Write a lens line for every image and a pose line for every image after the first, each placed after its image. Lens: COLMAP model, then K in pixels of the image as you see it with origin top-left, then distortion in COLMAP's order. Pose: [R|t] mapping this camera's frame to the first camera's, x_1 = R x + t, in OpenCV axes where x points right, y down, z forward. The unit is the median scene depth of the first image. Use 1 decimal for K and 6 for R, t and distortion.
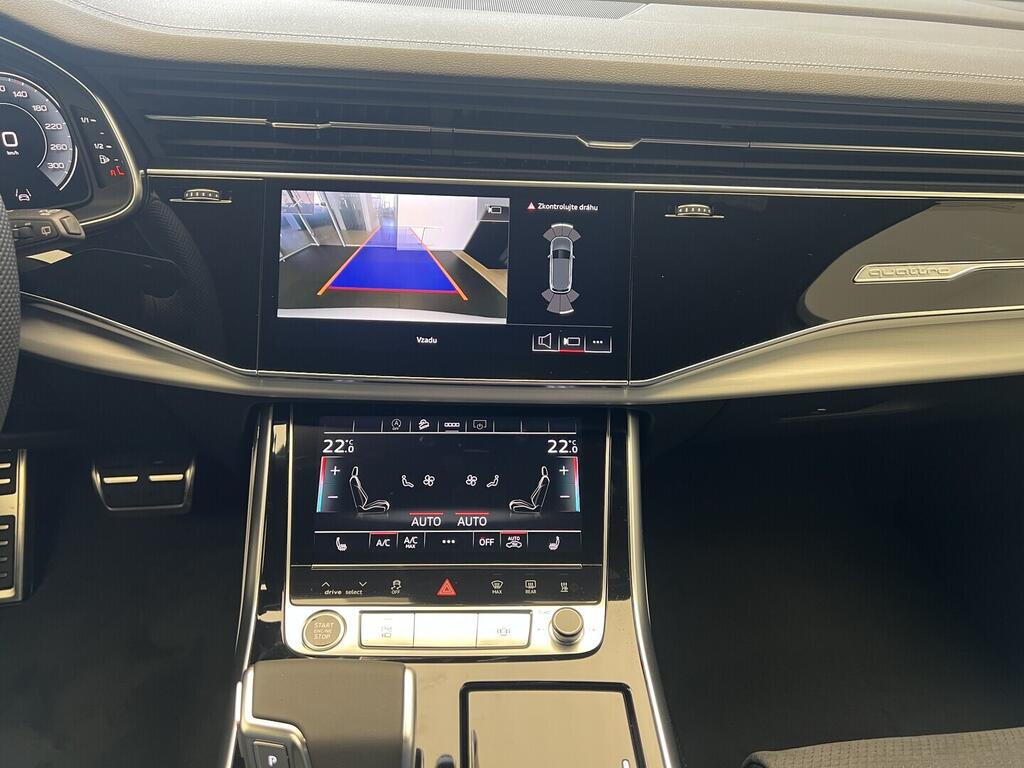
lens RADIAL K [[780.3, 0, 515.9], [0, 780.3, 390.3], [0, 0, 1]] dist [0.028769, -0.030942]
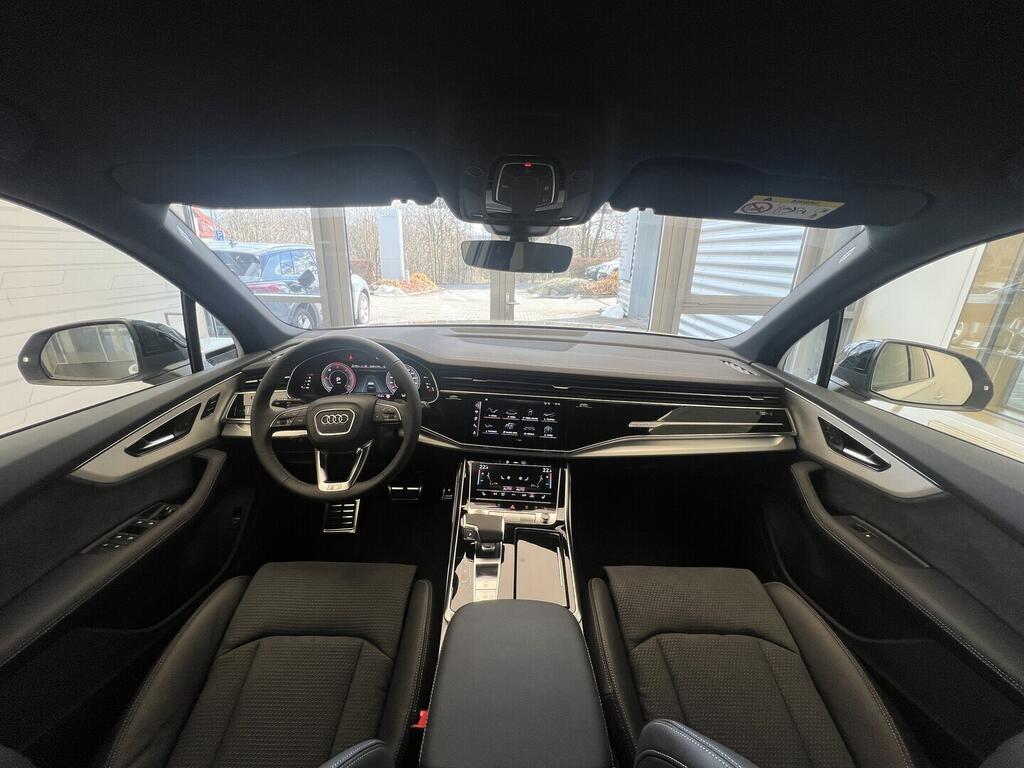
lens RADIAL K [[405.9, 0, 513.6], [0, 405.9, 389.2], [0, 0, 1]] dist [-0.002361, -0.000018]
pose [[0.996735, 0.030402, -0.074796, 0.037152], [-0.047066, 0.971499, -0.232322, 0.155503], [0.065601, 0.235084, 0.969759, -0.892265]]
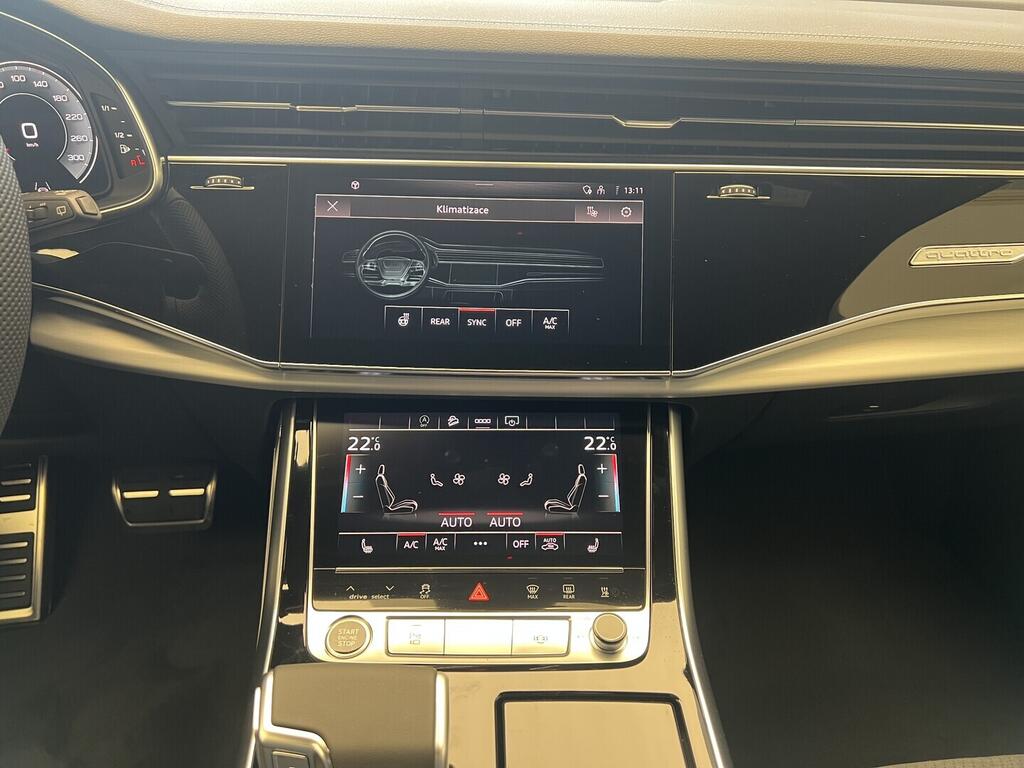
lens RADIAL K [[780.3, 0, 517.9], [0, 780.3, 391.0], [0, 0, 1]] dist [0.028769, -0.030942]
pose [[0.999678, -0.006594, -0.024491, -0.016674], [0.005646, 0.999241, -0.038556, 0.046409], [0.024726, 0.038405, 0.998956, 0.054890]]
